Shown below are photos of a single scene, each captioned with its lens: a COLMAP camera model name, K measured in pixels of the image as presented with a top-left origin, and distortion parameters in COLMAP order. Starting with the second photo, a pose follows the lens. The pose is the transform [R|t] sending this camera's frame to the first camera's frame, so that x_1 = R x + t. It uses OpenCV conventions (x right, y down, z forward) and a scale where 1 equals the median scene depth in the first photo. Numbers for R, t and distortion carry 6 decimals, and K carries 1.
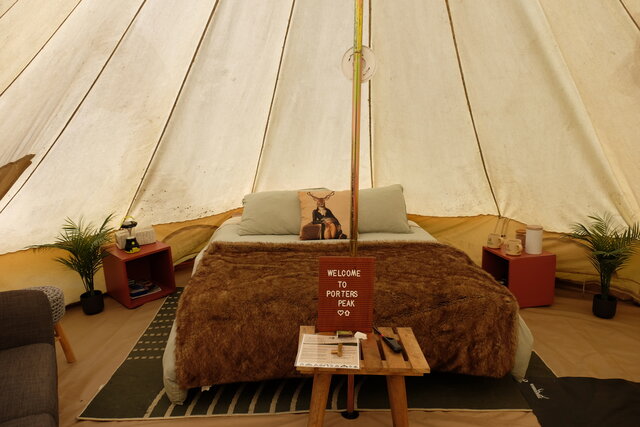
lens RADIAL K [[451.3, 0, 322.1], [0, 451.3, 209.7], [0, 0, 1]] dist [-0.027037, -0.017023]
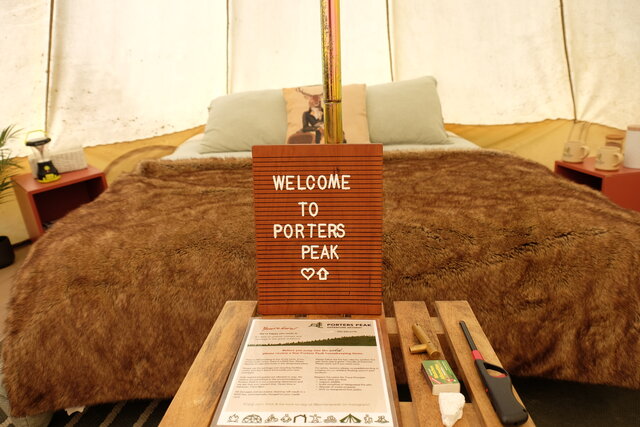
lens RADIAL K [[451.3, 0, 317.9], [0, 451.3, 207.6], [0, 0, 1]] dist [-0.027037, -0.017023]
pose [[0.997293, -0.023965, -0.069512, 0.065795], [0.032365, 0.991960, 0.122347, 0.088285], [0.066021, -0.124265, 0.990050, 0.451710]]
